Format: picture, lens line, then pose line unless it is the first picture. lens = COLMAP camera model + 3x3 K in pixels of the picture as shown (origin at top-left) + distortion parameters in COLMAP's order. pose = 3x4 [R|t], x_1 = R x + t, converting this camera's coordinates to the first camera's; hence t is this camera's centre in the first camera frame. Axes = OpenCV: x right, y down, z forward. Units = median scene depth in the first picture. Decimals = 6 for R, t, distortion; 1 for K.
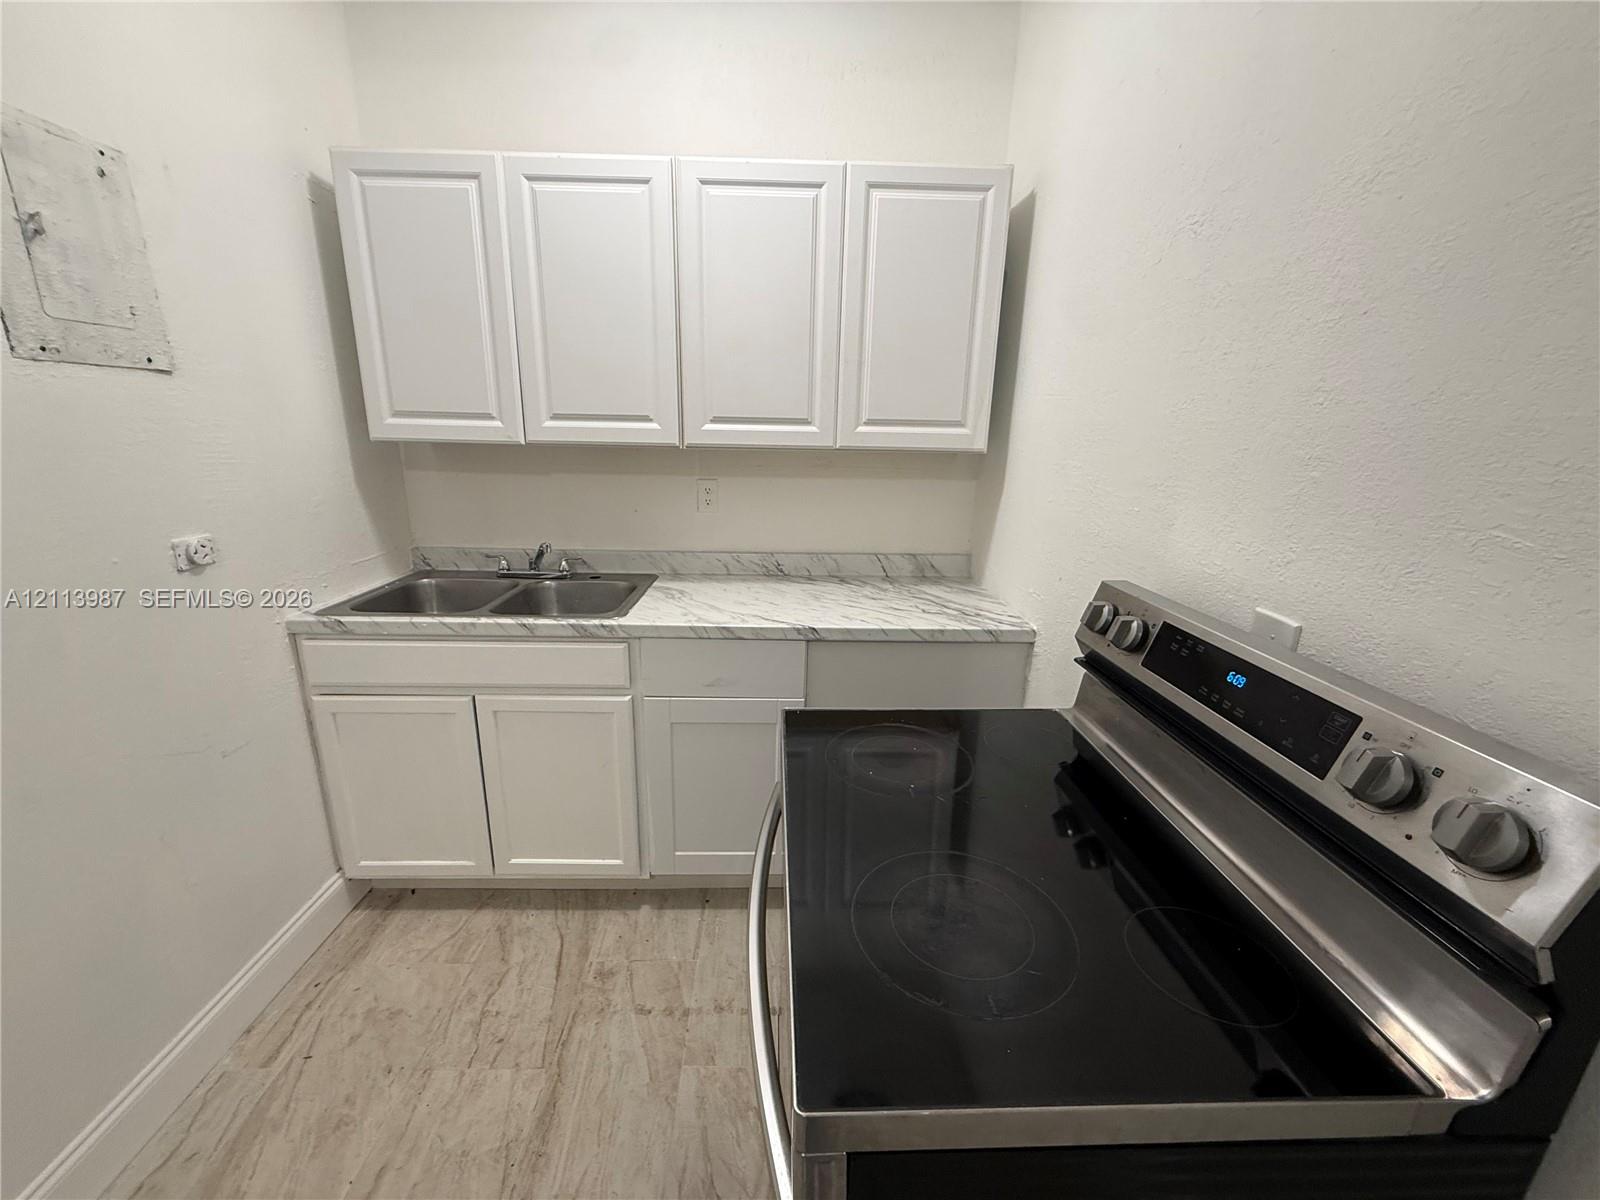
lens RADIAL K [[639.3, 0, 792.4], [0, 639.3, 597.6], [0, 0, 1]] dist [0.001910, 0.000024]
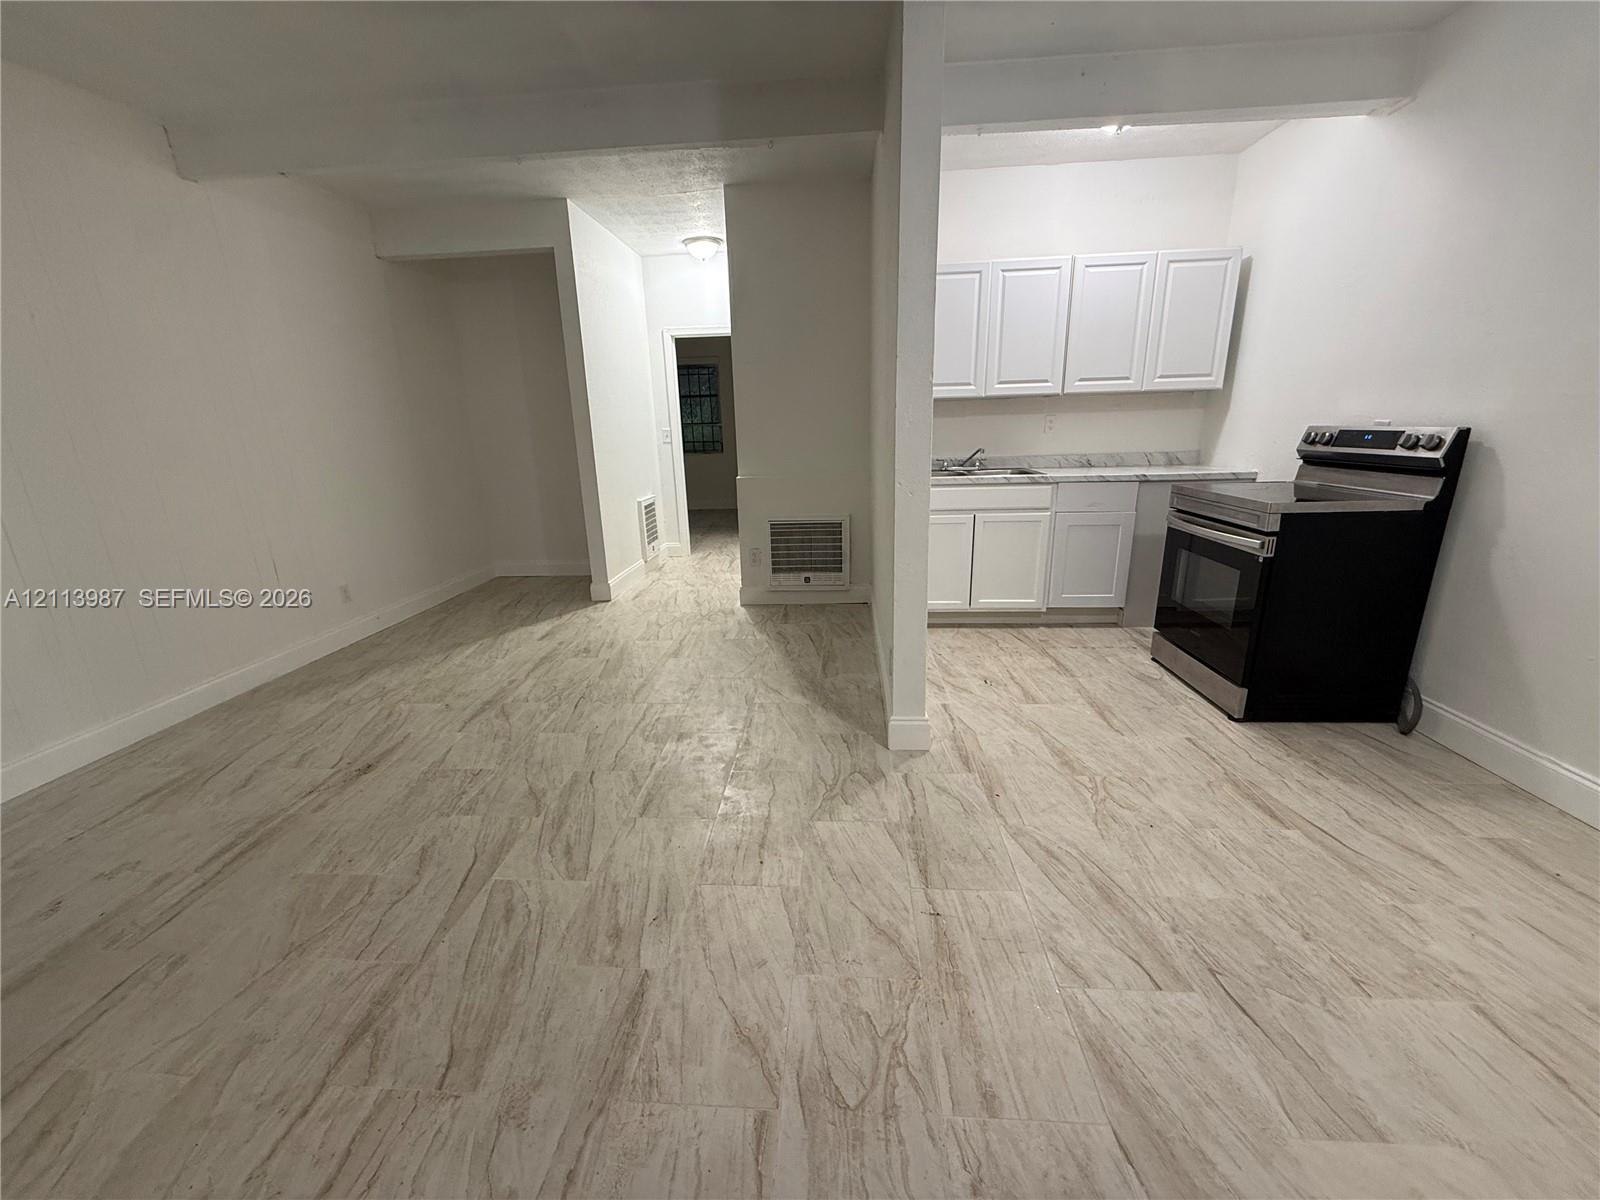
lens RADIAL K [[639.3, 0, 794.8], [0, 639.3, 599.1], [0, 0, 1]] dist [0.001910, 0.000024]
pose [[0.993942, -0.018995, -0.108254, -0.860504], [0.019851, 0.999780, 0.006832, 0.405522], [0.108101, -0.008940, 0.994100, -1.178754]]
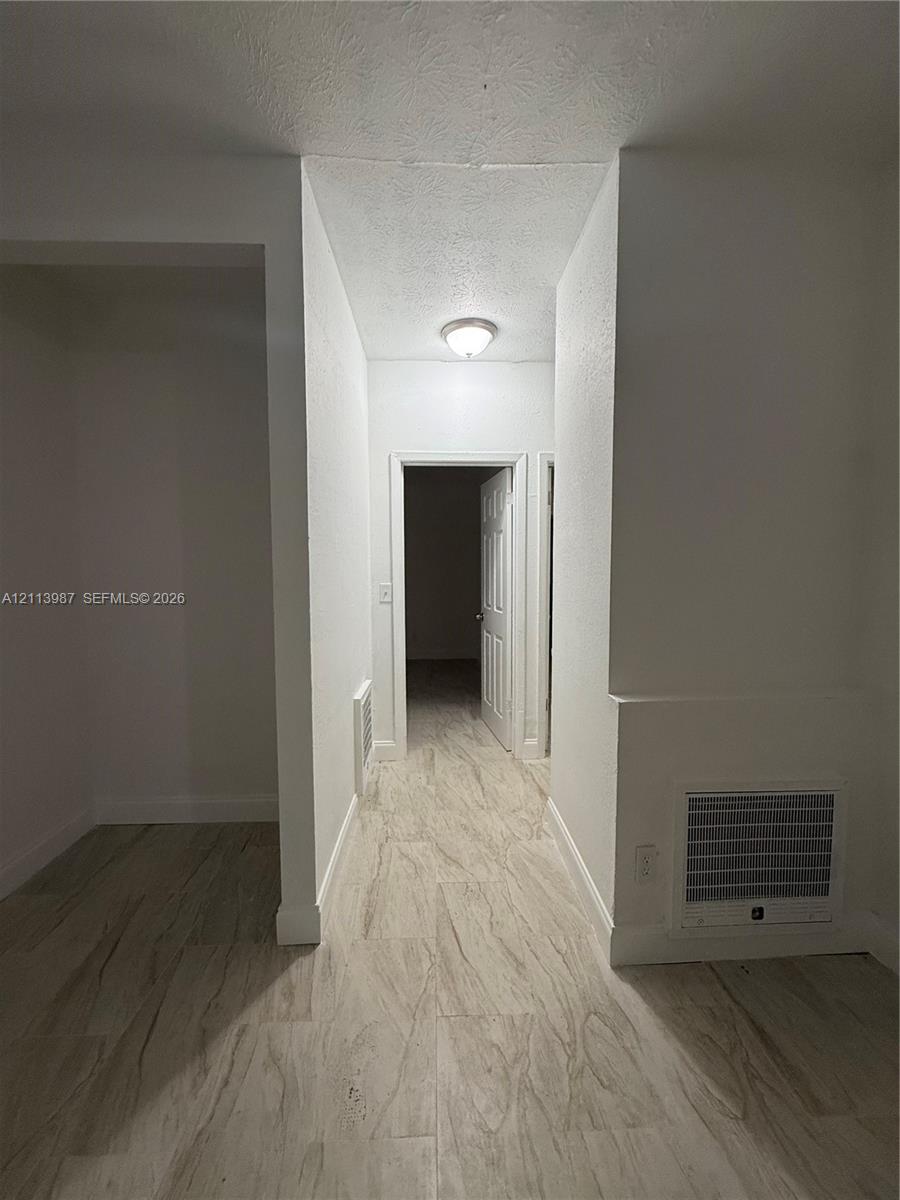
lens RADIAL K [[479.5, 0, 452.0], [0, 479.5, 595.5], [0, 0, 1]] dist [0.001910, 0.000024]
pose [[0.999674, -0.023652, 0.009586, -1.656012], [0.025083, 0.979858, -0.198115, -0.076012], [-0.004707, 0.198291, 0.980132, 0.347510]]
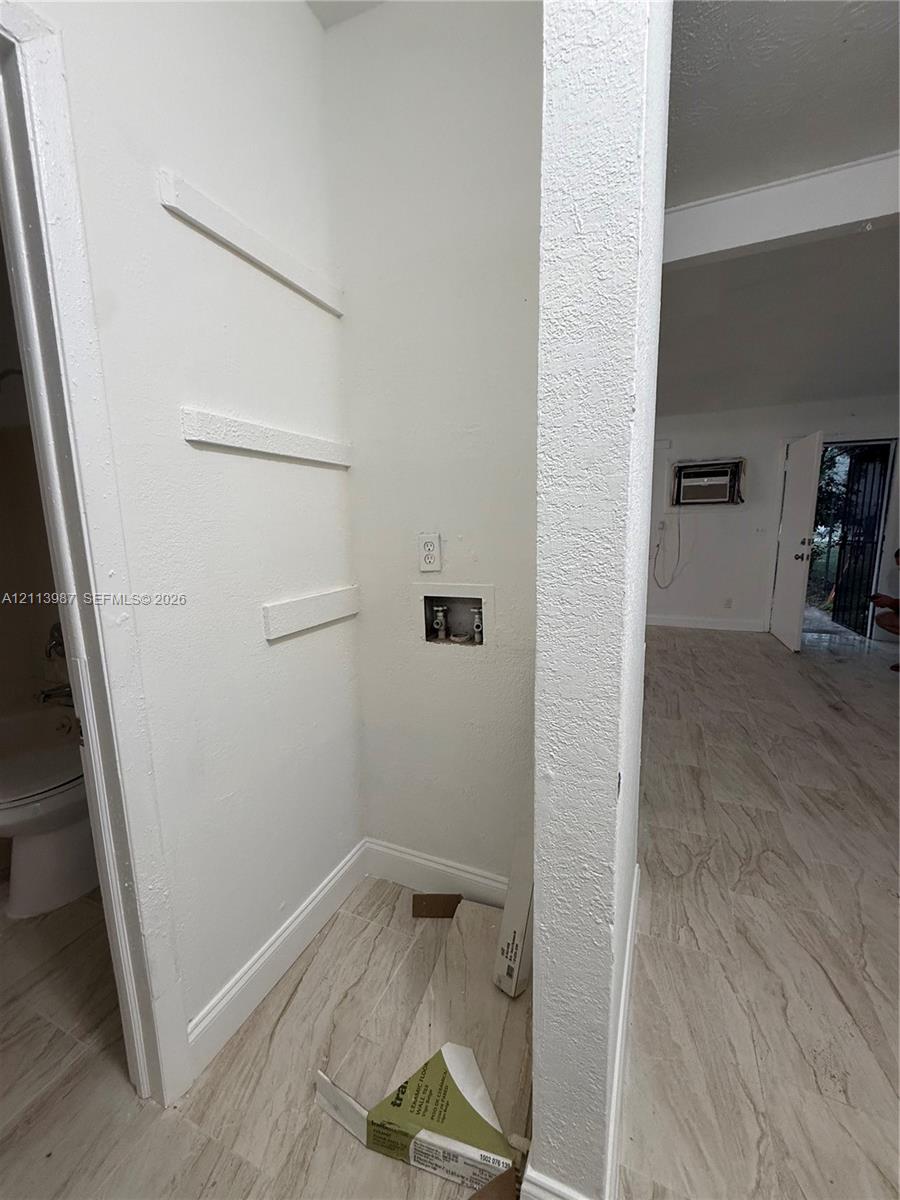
lens RADIAL K [[479.5, 0, 449.2], [0, 479.5, 601.9], [0, 0, 1]] dist [0.001910, 0.000024]
pose [[-0.901394, -0.069696, 0.427353, -1.388164], [0.116927, 0.911115, 0.395219, -0.495468], [-0.416913, 0.406218, -0.813124, 2.063645]]
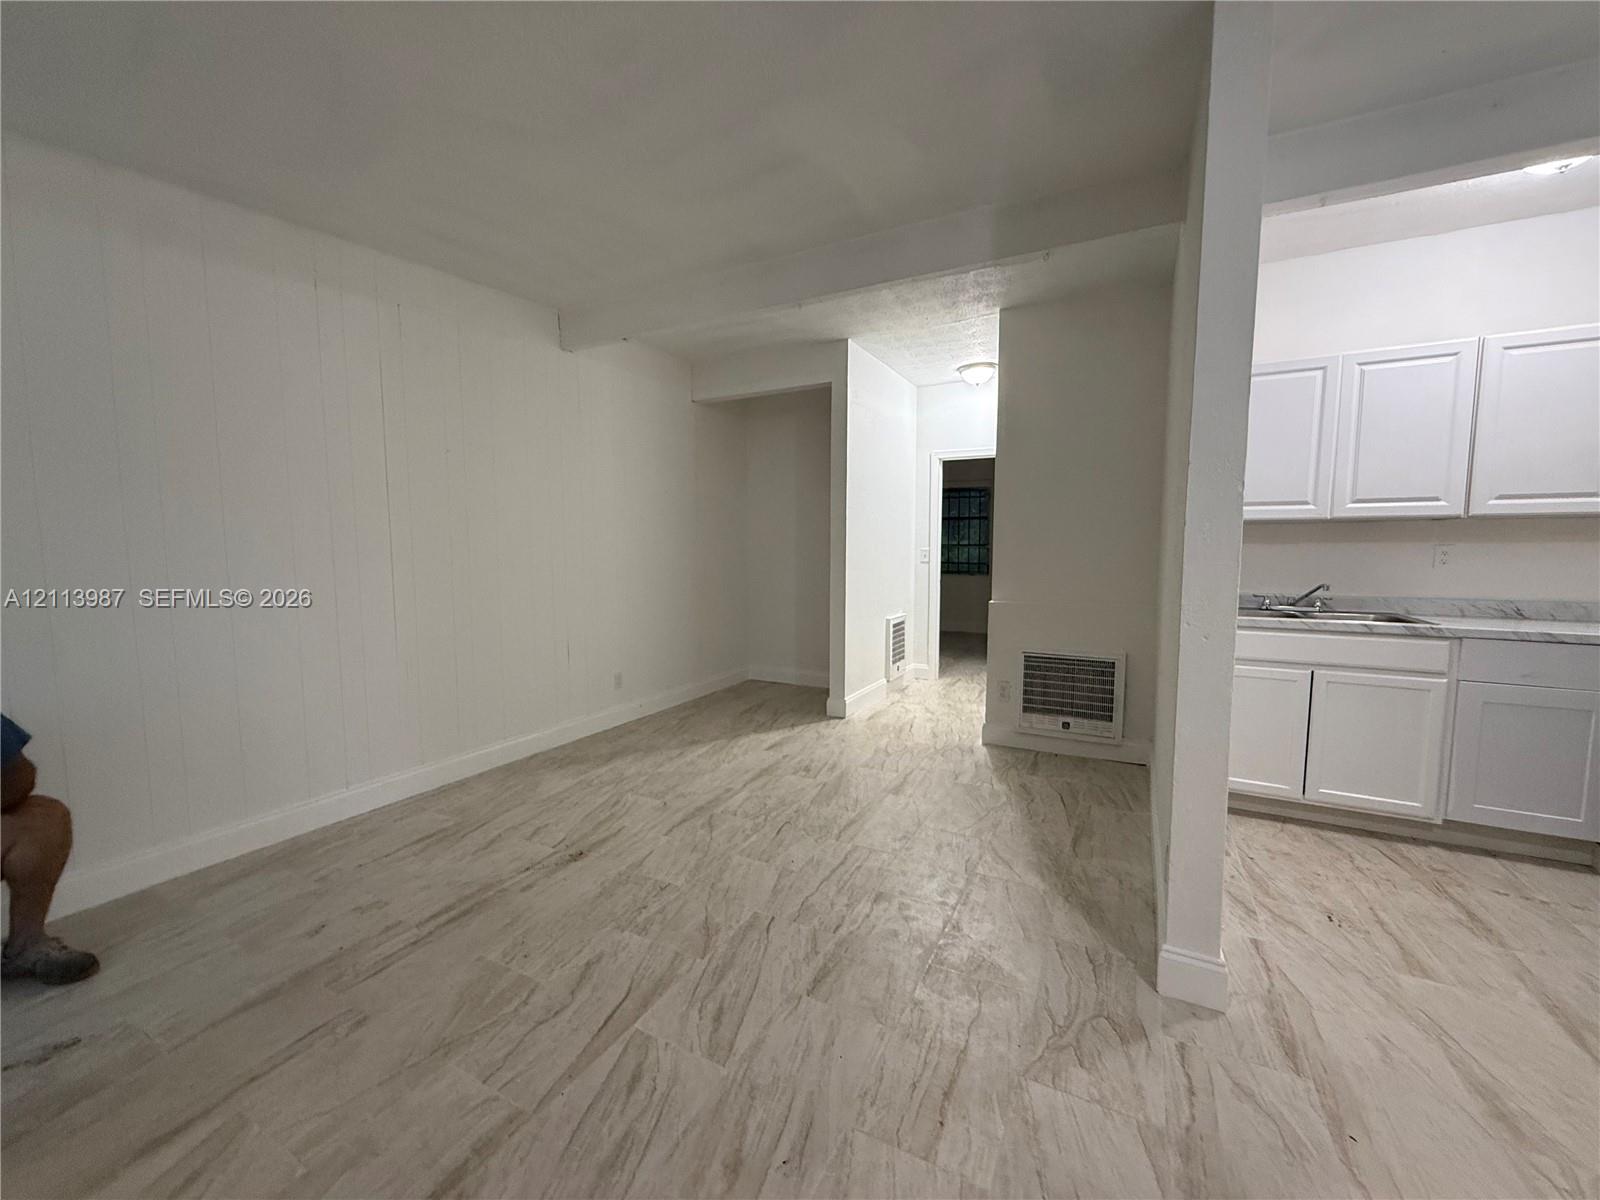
lens RADIAL K [[639.3, 0, 795.7], [0, 639.3, 598.9], [0, 0, 1]] dist [0.001910, 0.000024]
pose [[0.869623, 0.021549, -0.493246, -0.824566], [-0.113304, 0.981094, -0.156899, 0.369665], [0.480540, 0.192329, 0.855623, -0.997183]]
